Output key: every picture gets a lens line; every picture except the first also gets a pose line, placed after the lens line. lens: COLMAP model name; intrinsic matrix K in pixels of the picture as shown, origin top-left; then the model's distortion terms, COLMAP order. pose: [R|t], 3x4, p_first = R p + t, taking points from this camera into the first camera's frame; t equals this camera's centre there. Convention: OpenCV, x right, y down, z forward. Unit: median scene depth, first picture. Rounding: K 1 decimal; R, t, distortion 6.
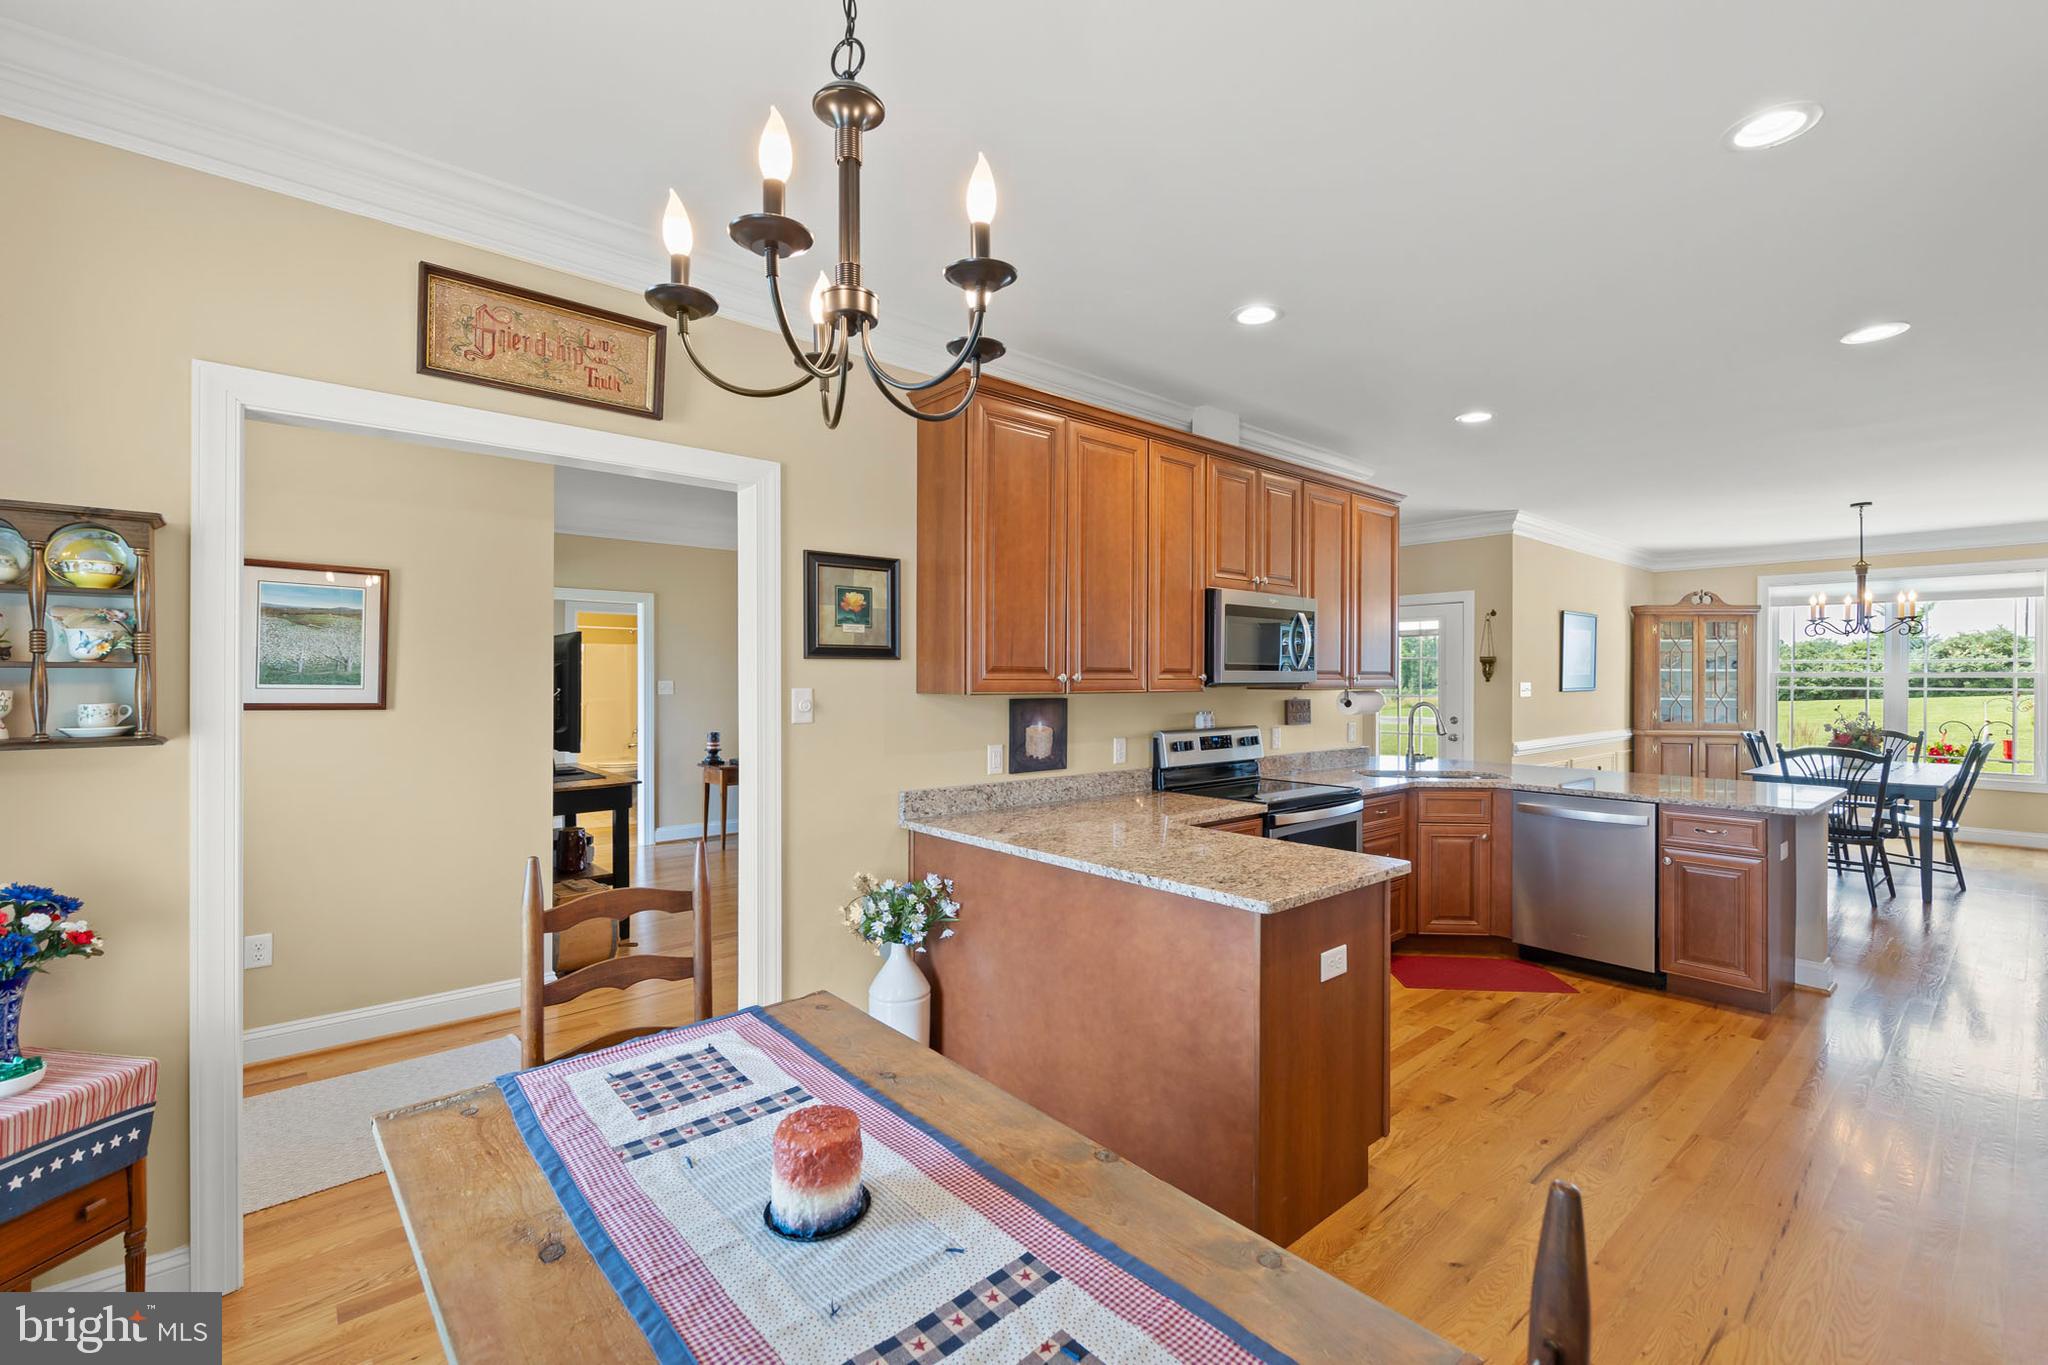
lens RADIAL K [[874.7, 0, 1026.5], [0, 874.7, 672.5], [0, 0, 1]] dist [0.007230, -0.001561]
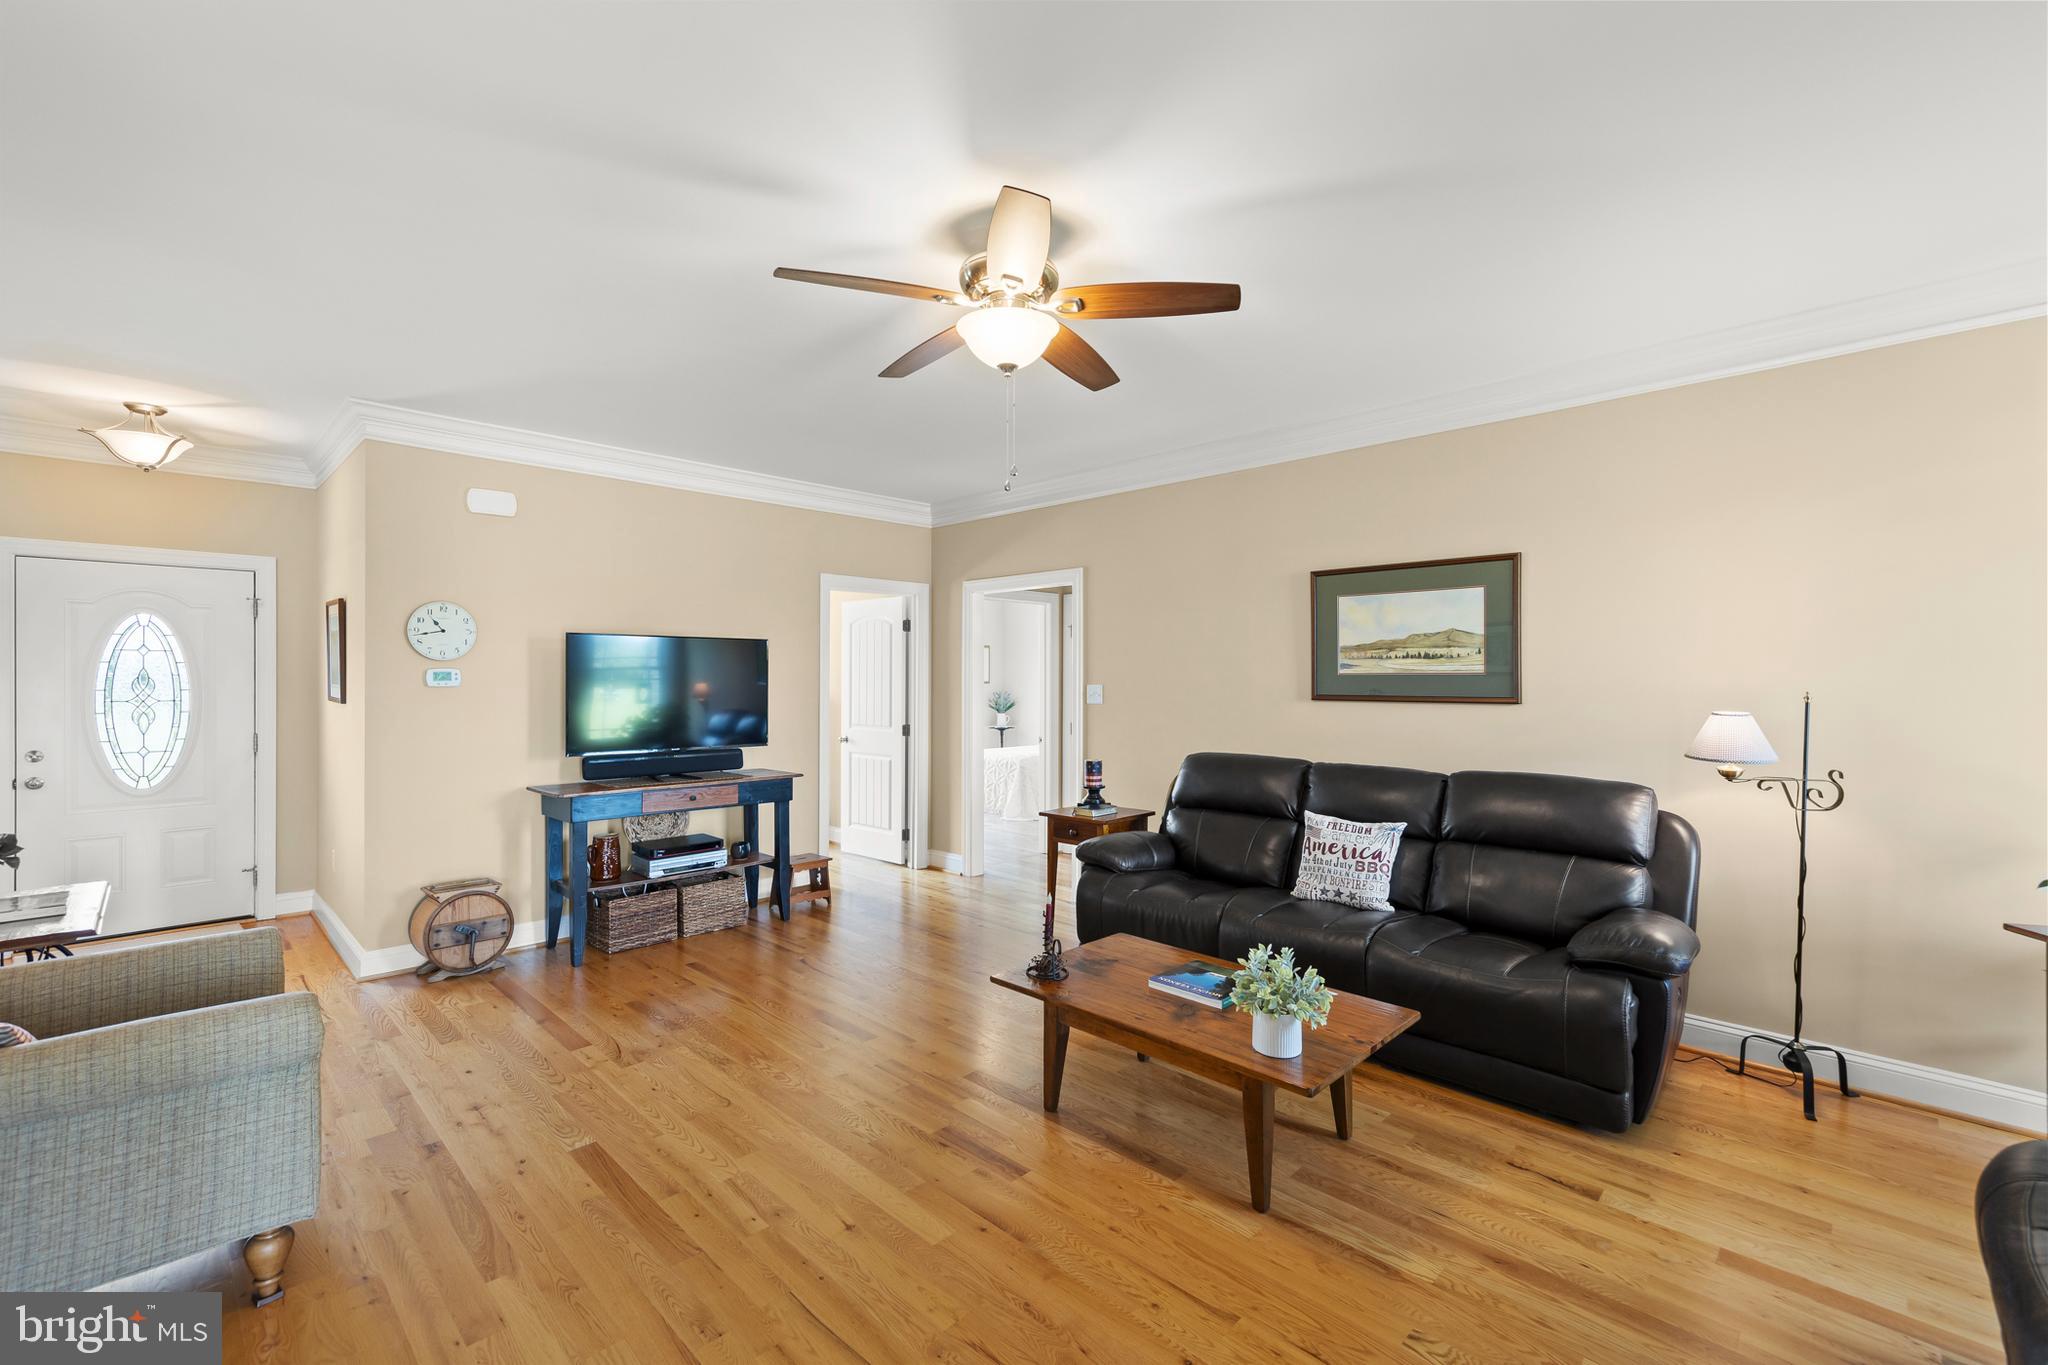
lens RADIAL K [[874.7, 0, 1035.2], [0, 874.7, 671.7], [0, 0, 1]] dist [0.007230, -0.001561]
pose [[0.090859, -0.008881, -0.995824, 0.646517], [0.004429, 0.999954, -0.008514, 0.009436], [0.995854, -0.003637, 0.090894, 1.807501]]
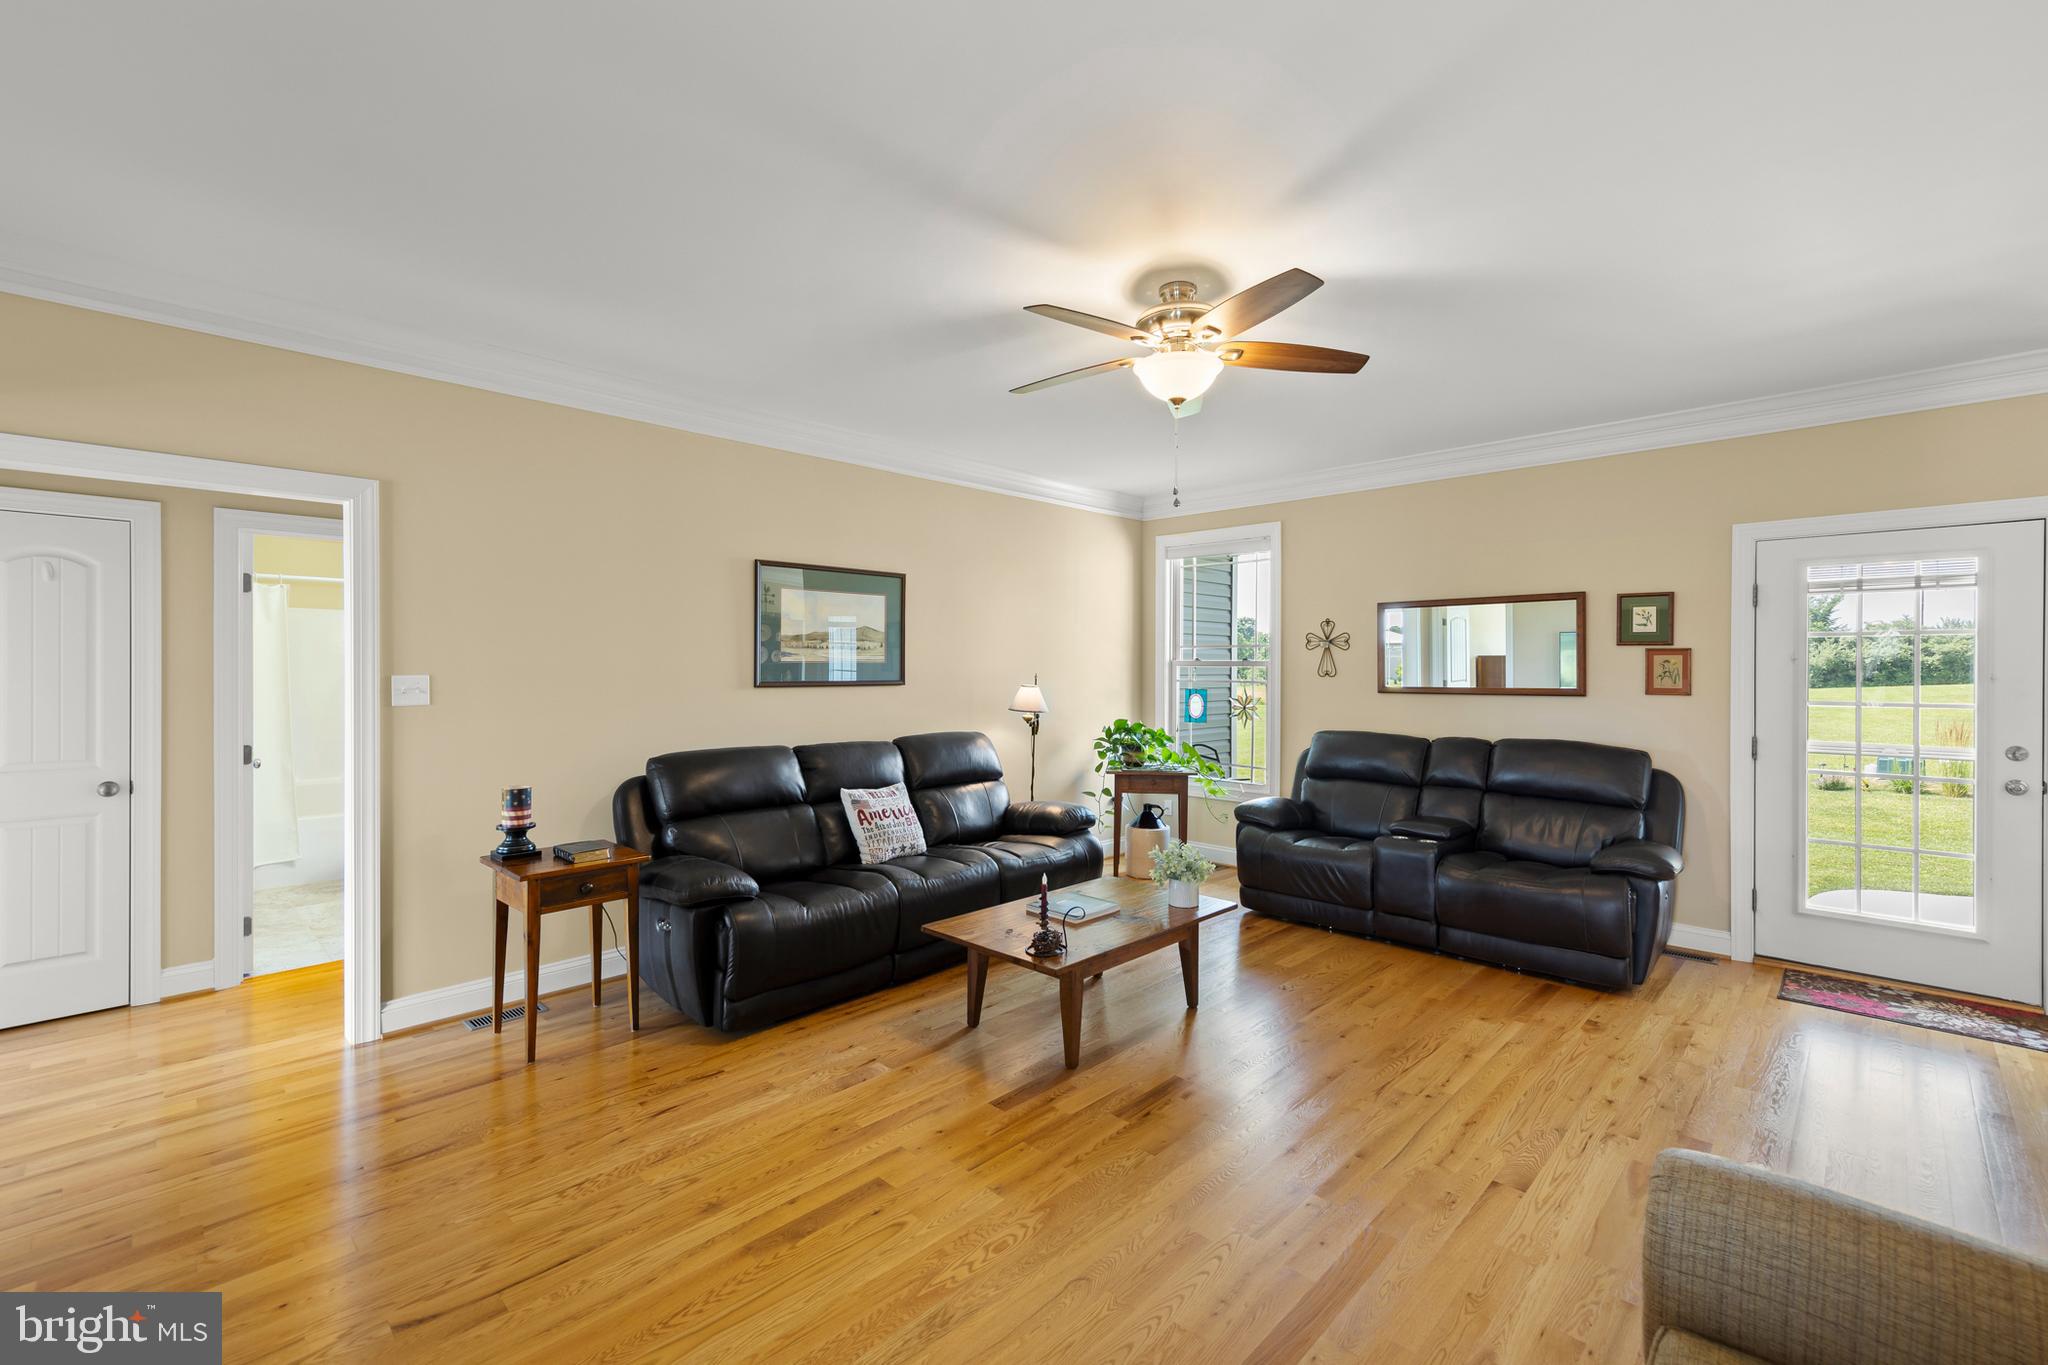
lens RADIAL K [[874.7, 0, 1027.9], [0, 874.7, 680.8], [0, 0, 1]] dist [0.007230, -0.001561]
pose [[0.995200, -0.001825, 0.097845, -0.275821], [-0.000242, 0.999777, 0.021105, 0.004617], [-0.097861, -0.021028, 0.994978, 1.050782]]
